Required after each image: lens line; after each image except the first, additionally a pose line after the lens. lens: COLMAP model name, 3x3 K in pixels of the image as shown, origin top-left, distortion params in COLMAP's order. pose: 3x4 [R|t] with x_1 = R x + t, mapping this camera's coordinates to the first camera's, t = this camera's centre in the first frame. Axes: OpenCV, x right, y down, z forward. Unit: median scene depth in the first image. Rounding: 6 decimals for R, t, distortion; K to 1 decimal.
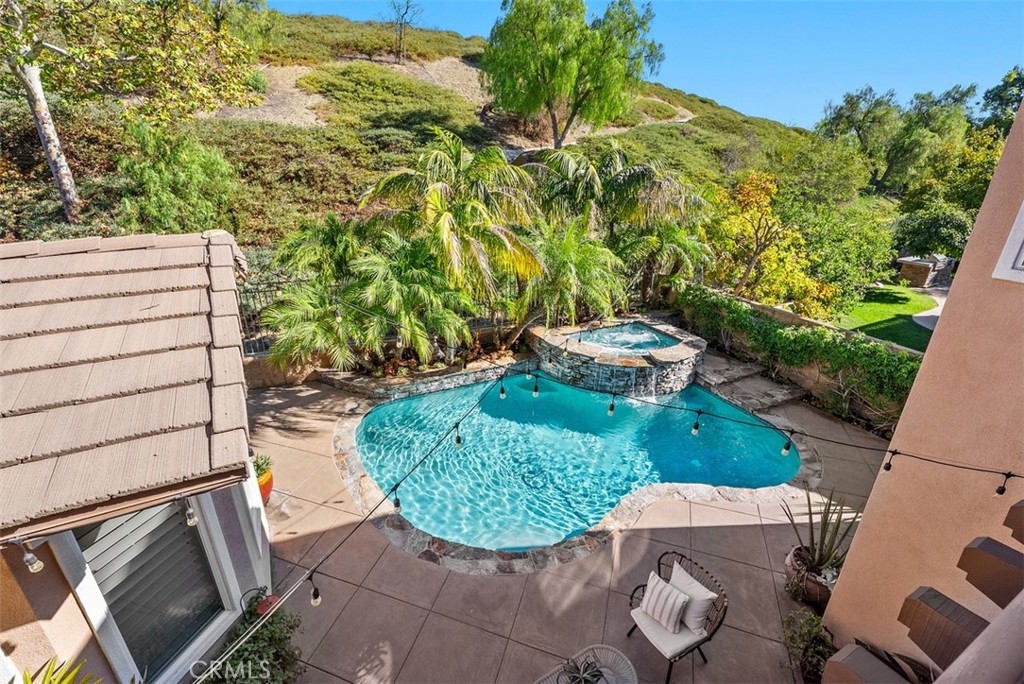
lens RADIAL K [[453.3, 0, 516.5], [0, 453.3, 347.9], [0, 0, 1]] dist [0.001703, -0.001010]
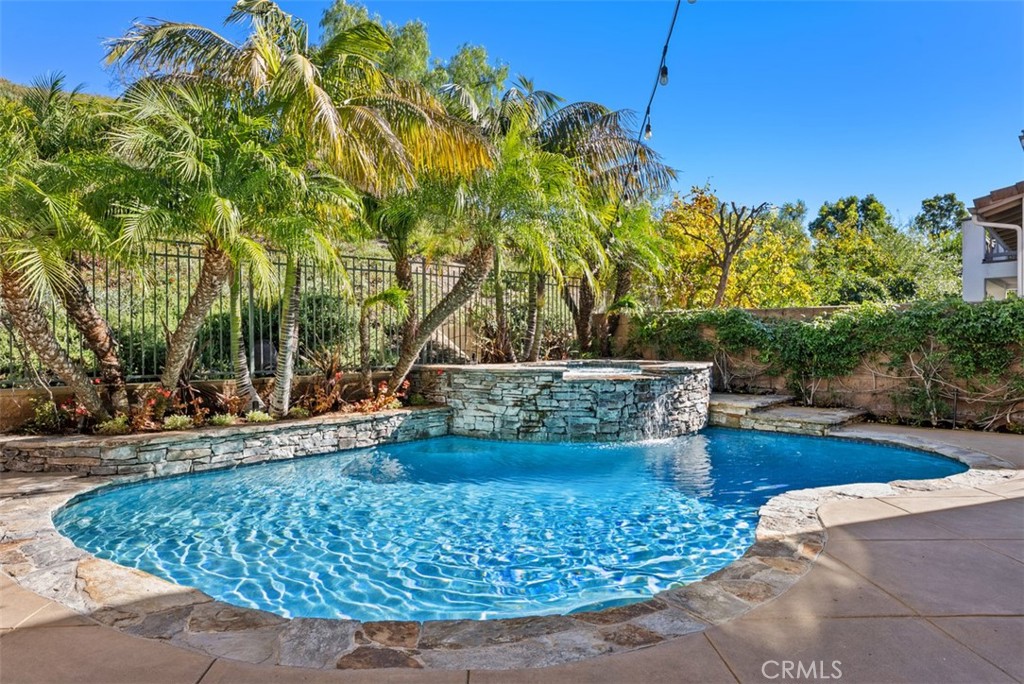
lens RADIAL K [[630.8, 0, 516.6], [0, 630.8, 353.1], [0, 0, 1]] dist [-0.020709, 0.019644]
pose [[0.941108, -0.030028, 0.336769, -0.112360], [0.152460, 0.926724, -0.343423, 0.203907], [-0.301779, 0.374542, 0.876725, 0.258535]]
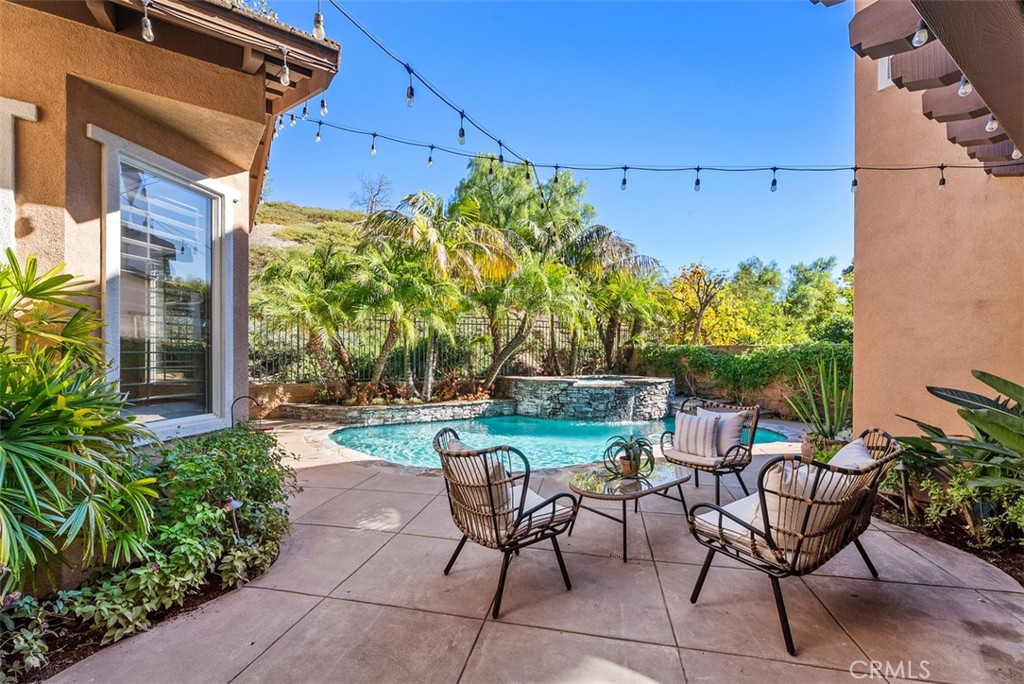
lens RADIAL K [[461.0, 0, 518.0], [0, 461.0, 363.5], [0, 0, 1]] dist [-0.000805, 0.000145]
pose [[0.992564, -0.012403, 0.121093, -0.059342], [0.057098, 0.926006, -0.373166, 0.285918], [-0.107504, 0.377306, 0.919828, 0.036714]]
